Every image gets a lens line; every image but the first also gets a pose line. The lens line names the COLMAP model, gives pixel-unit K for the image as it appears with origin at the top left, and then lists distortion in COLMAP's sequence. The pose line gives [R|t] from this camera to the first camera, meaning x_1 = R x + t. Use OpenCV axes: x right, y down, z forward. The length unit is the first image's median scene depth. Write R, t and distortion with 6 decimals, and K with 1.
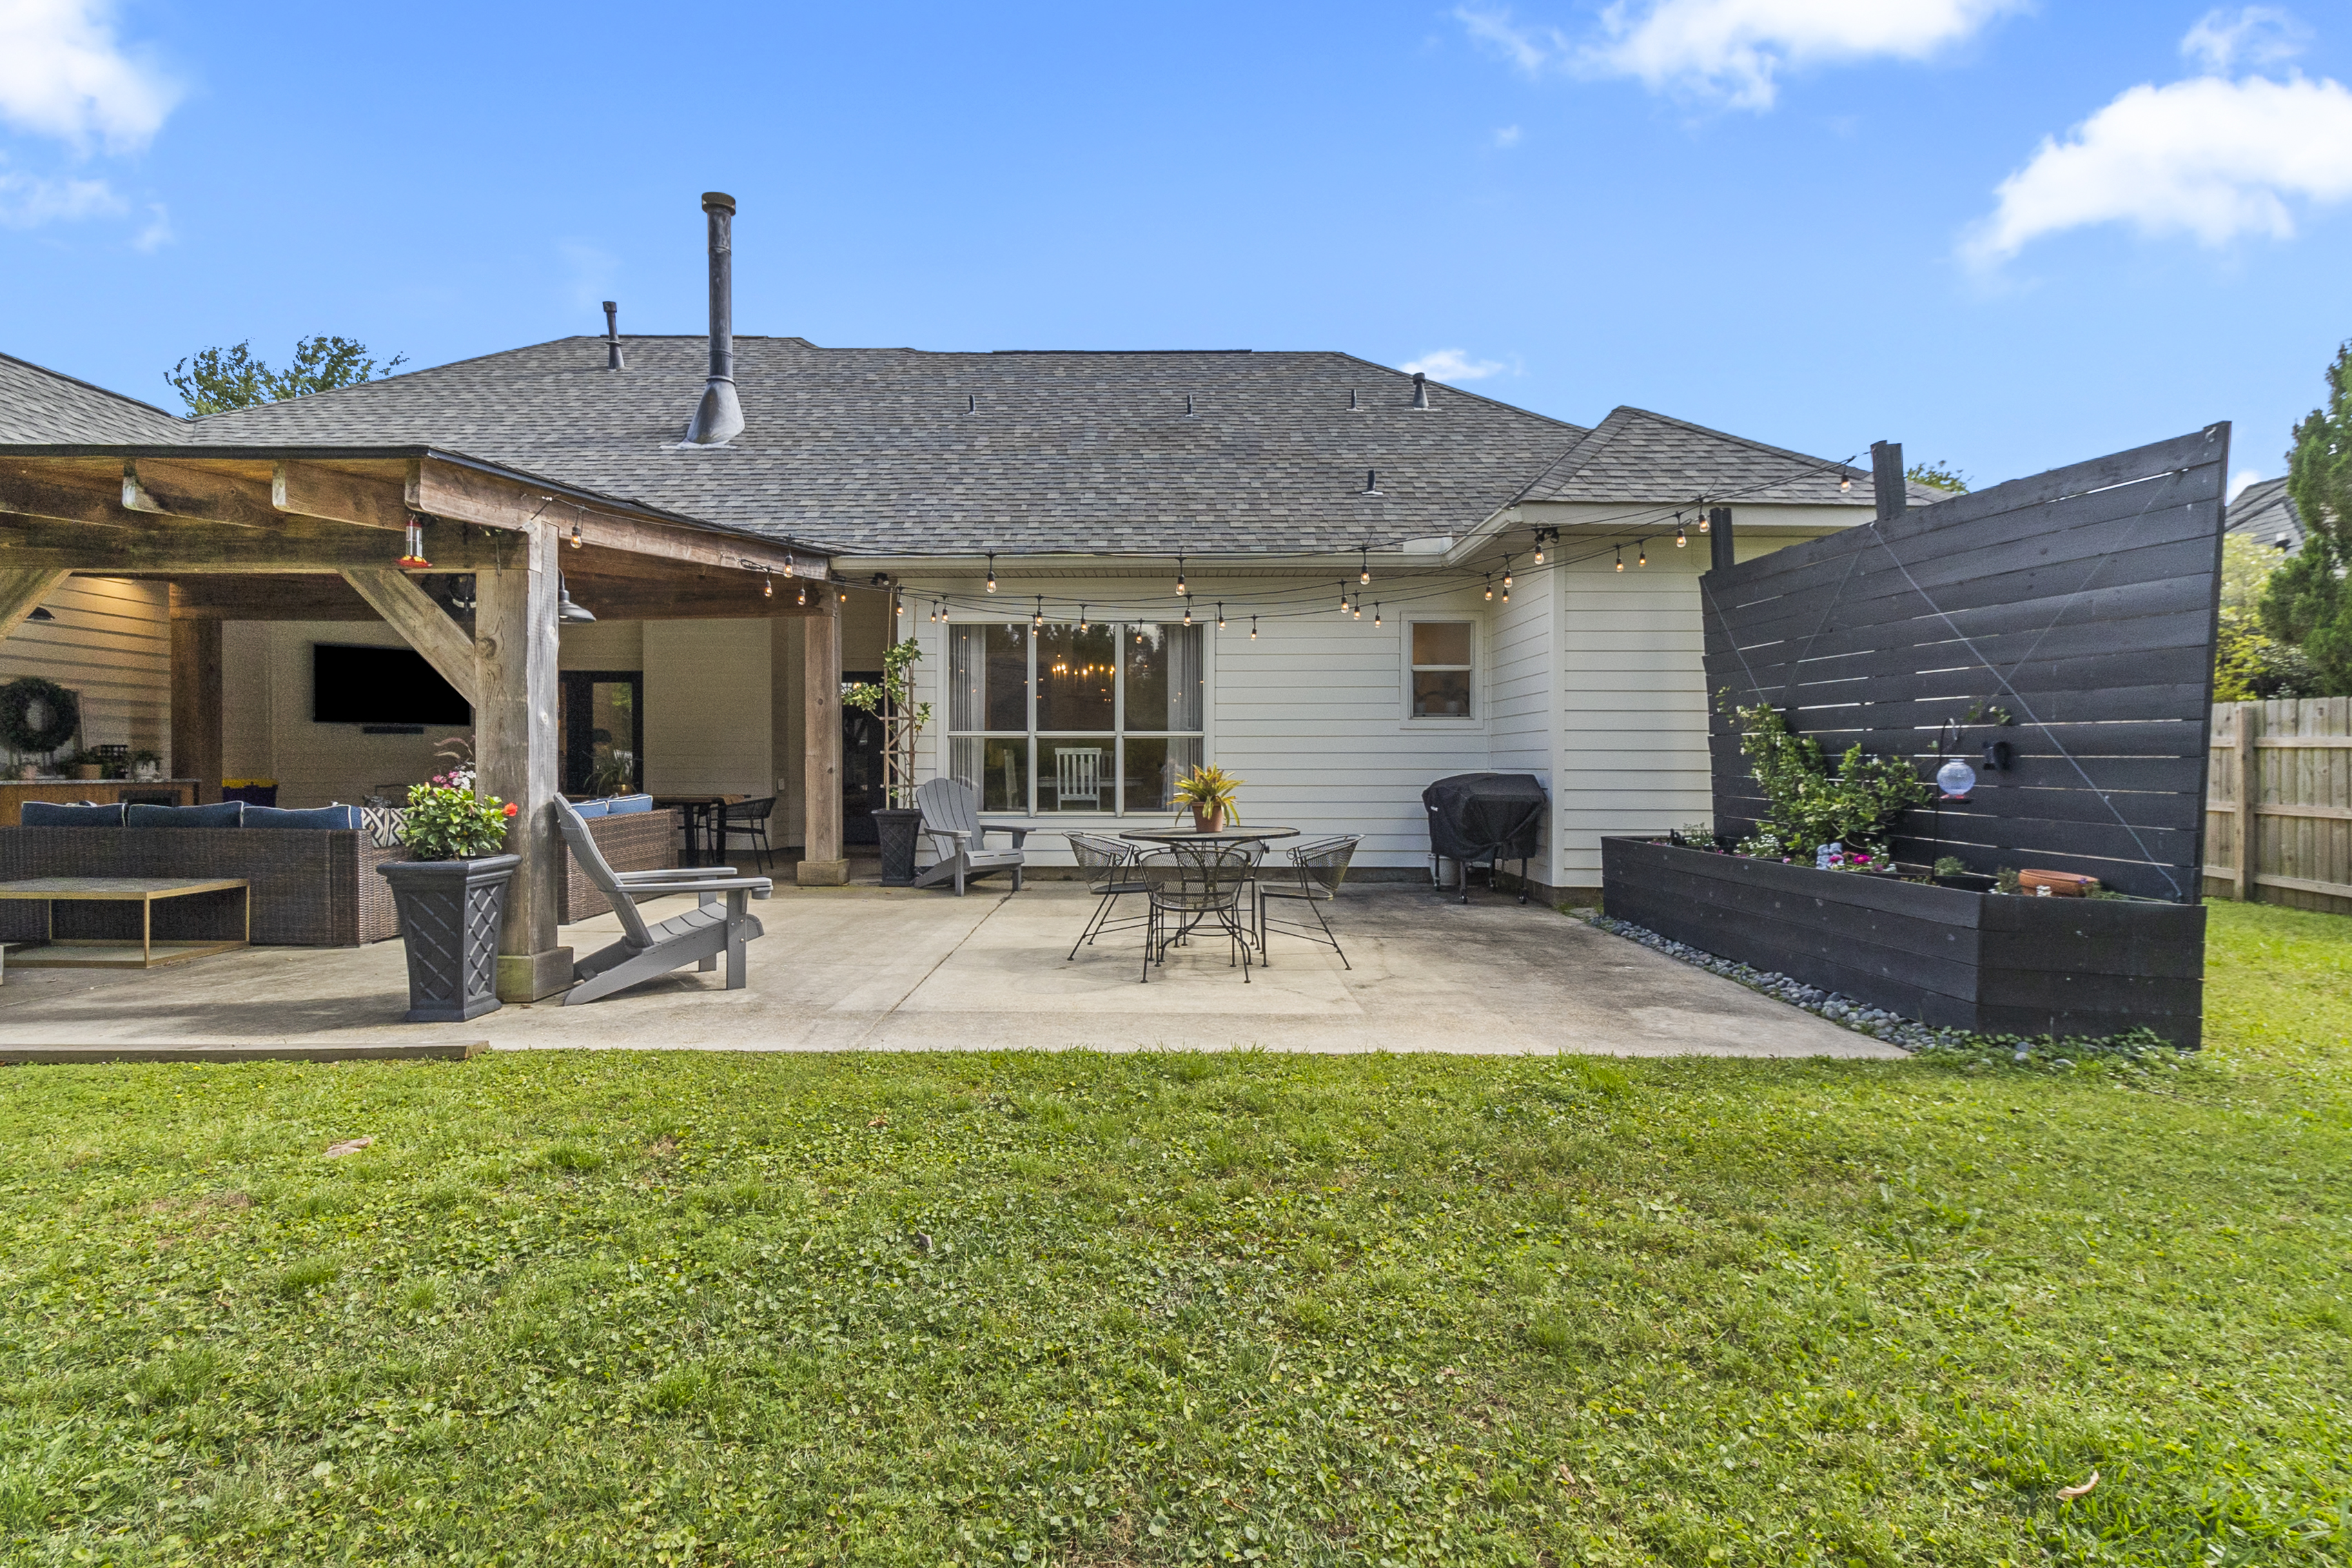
lens RADIAL K [[1087.4, 0, 1184.9], [0, 1087.4, 781.1], [0, 0, 1]] dist [0.007153, -0.003141]
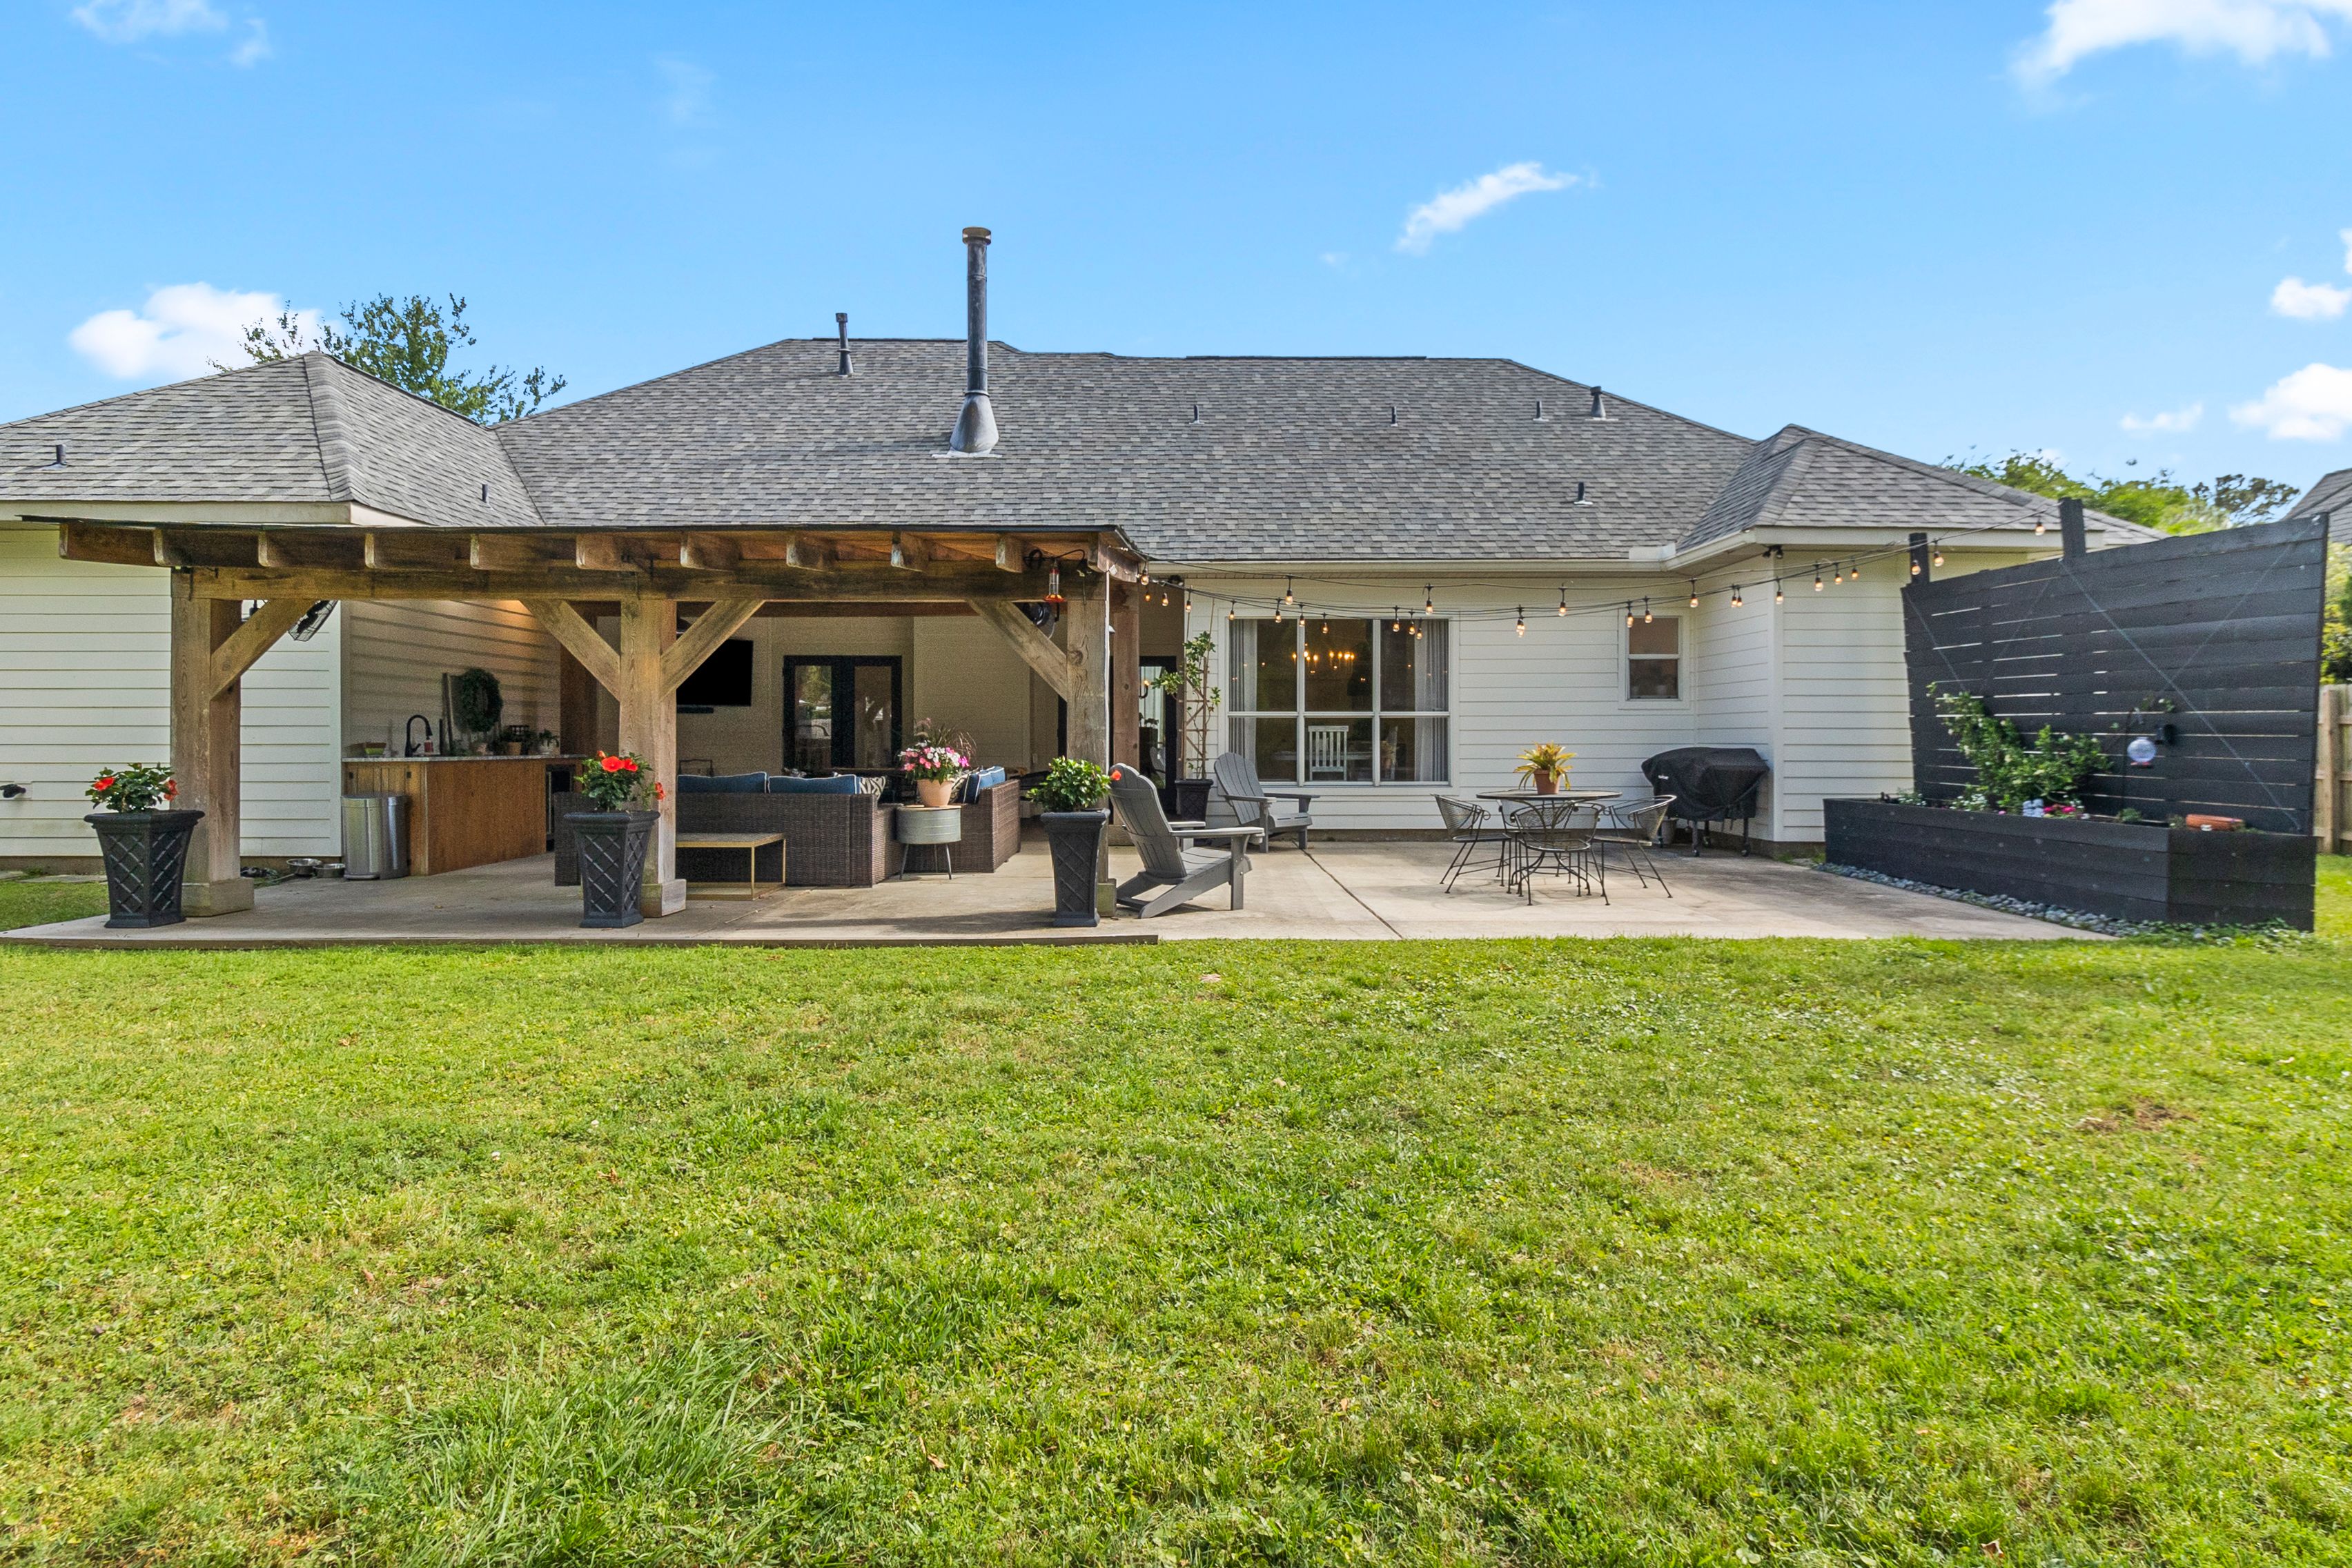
lens RADIAL K [[1207.7, 0, 1193.3], [0, 1207.7, 740.7], [0, 0, 1]] dist [0.001629, -0.002666]
pose [[0.999799, -0.002122, 0.019947, -0.310459], [0.002374, 0.999918, -0.012606, 0.000762], [-0.019918, 0.012651, 0.999722, -0.304615]]
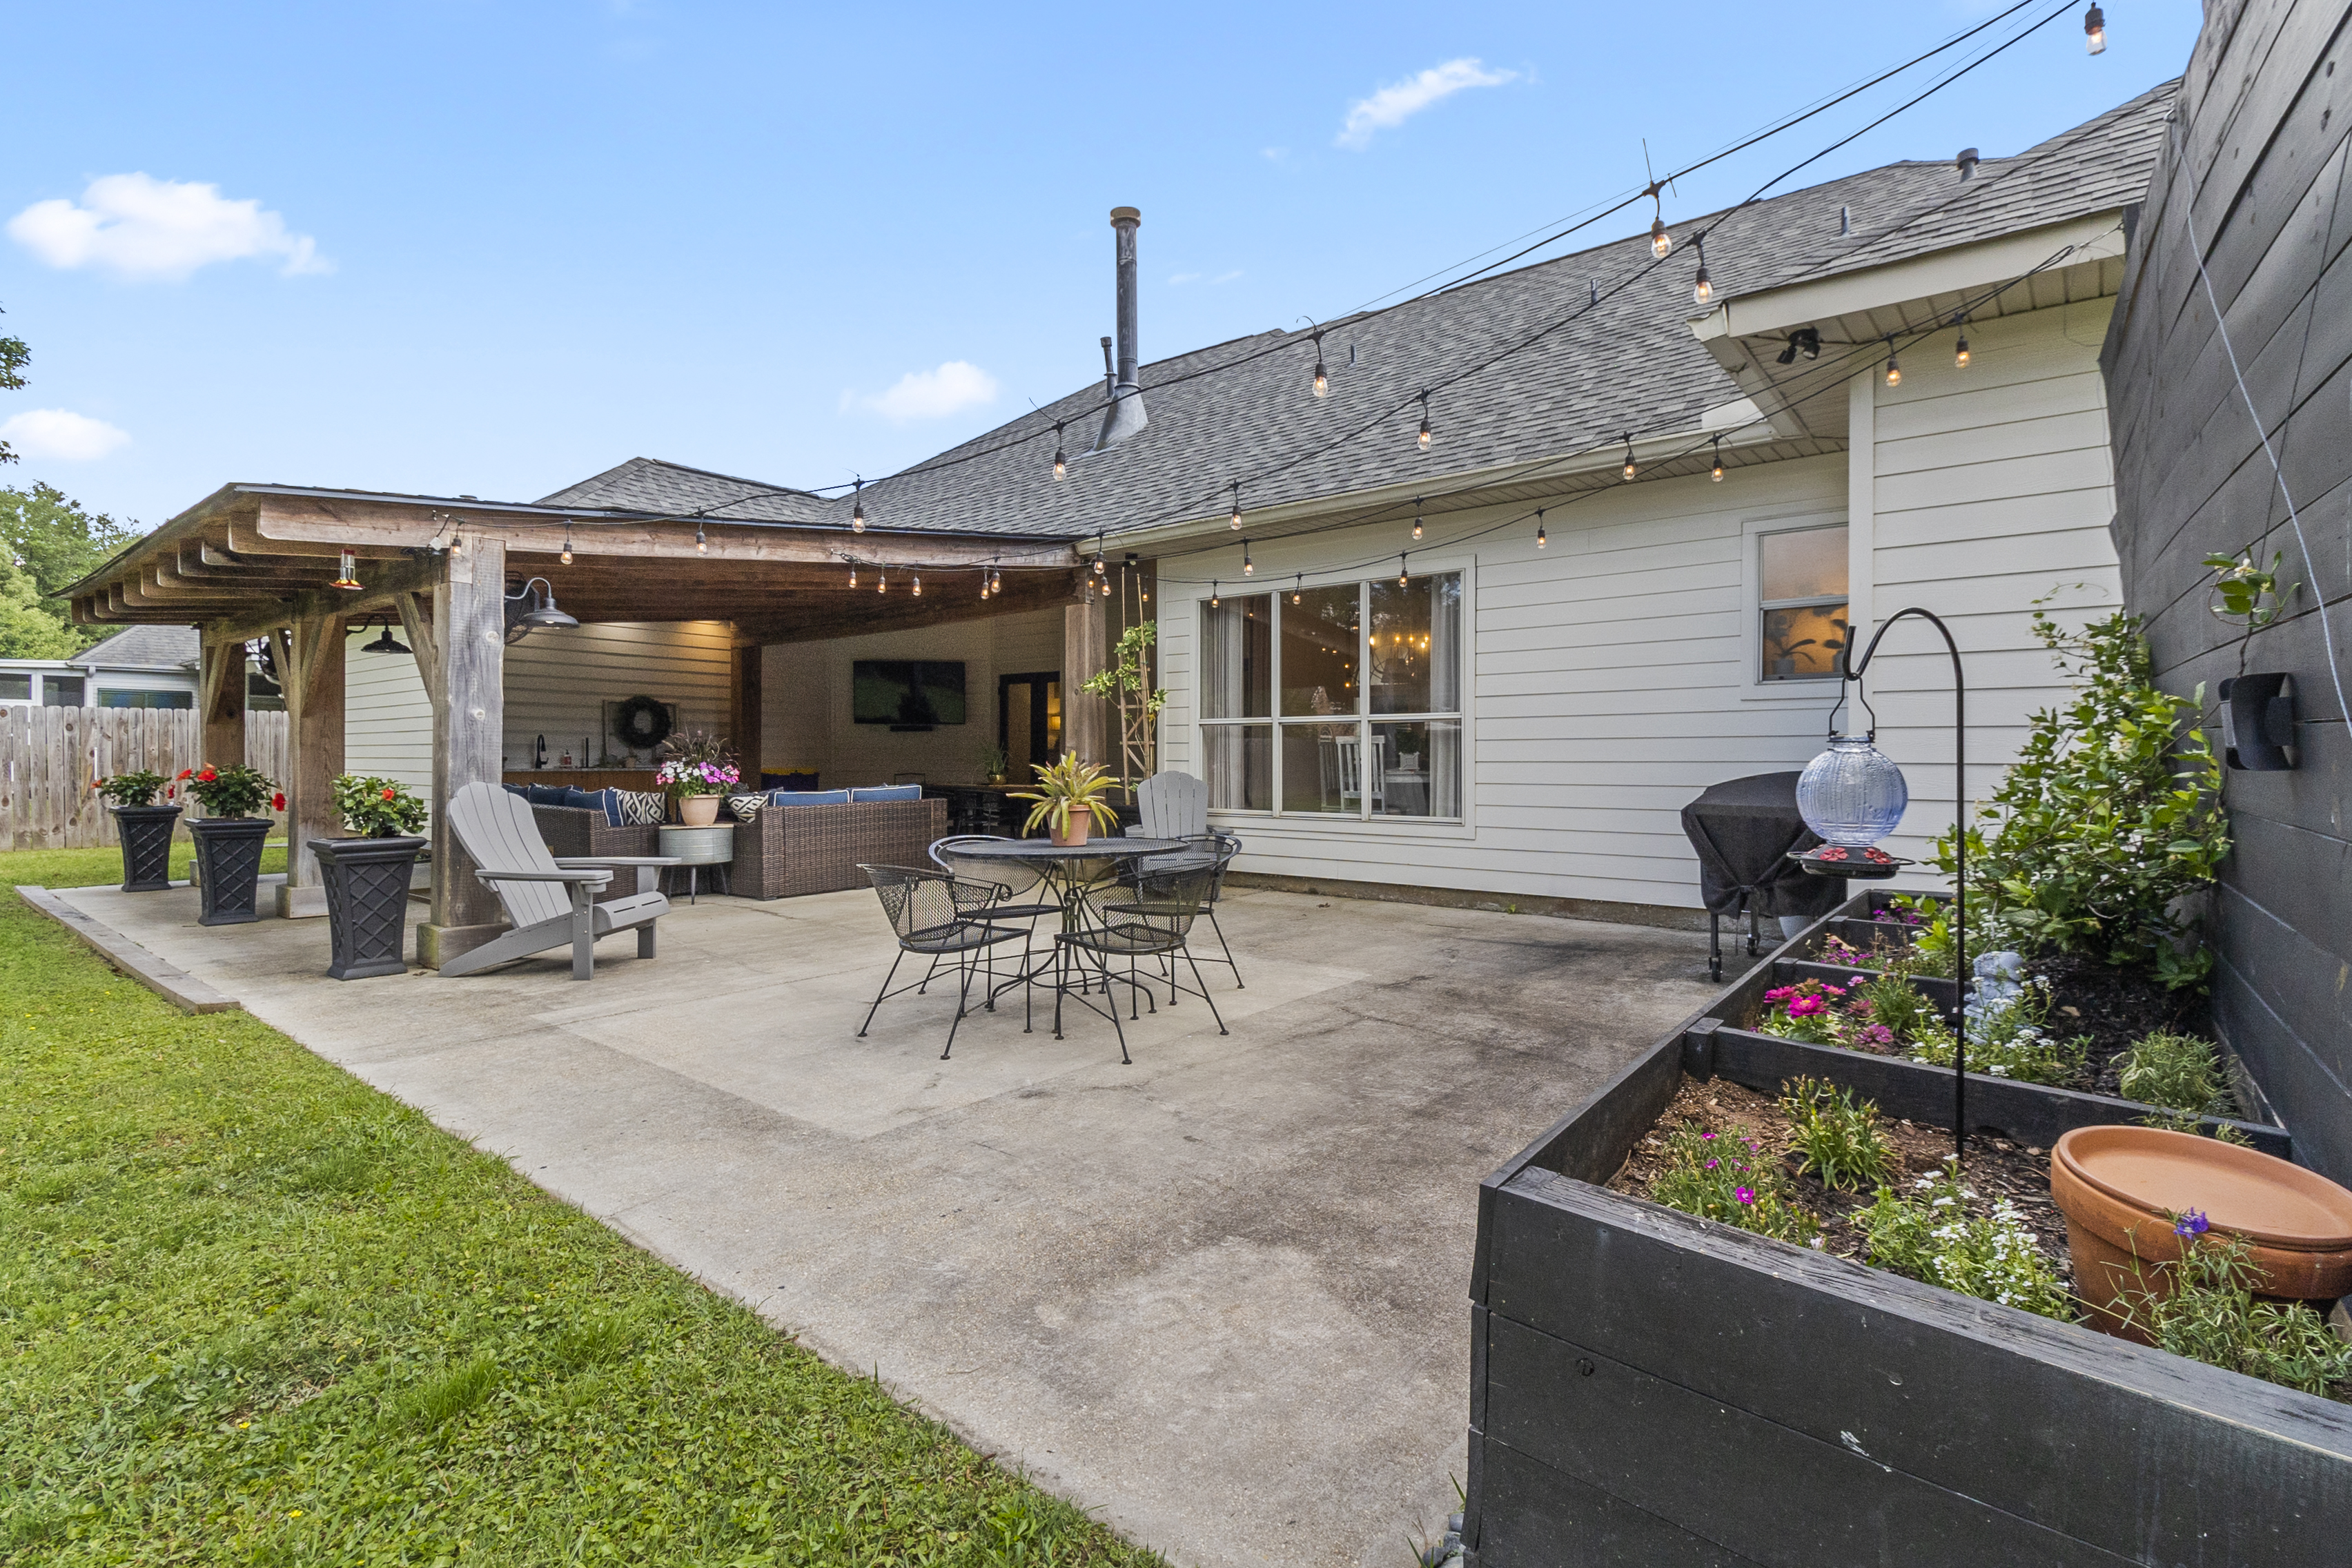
lens RADIAL K [[1087.4, 0, 1185.1], [0, 1087.4, 770.5], [0, 0, 1]] dist [0.007153, -0.003141]
pose [[0.795954, 0.006792, -0.605318, 0.356784], [-0.008038, 0.999967, 0.000650, -0.004033], [0.605303, 0.004348, 0.795983, 0.301899]]
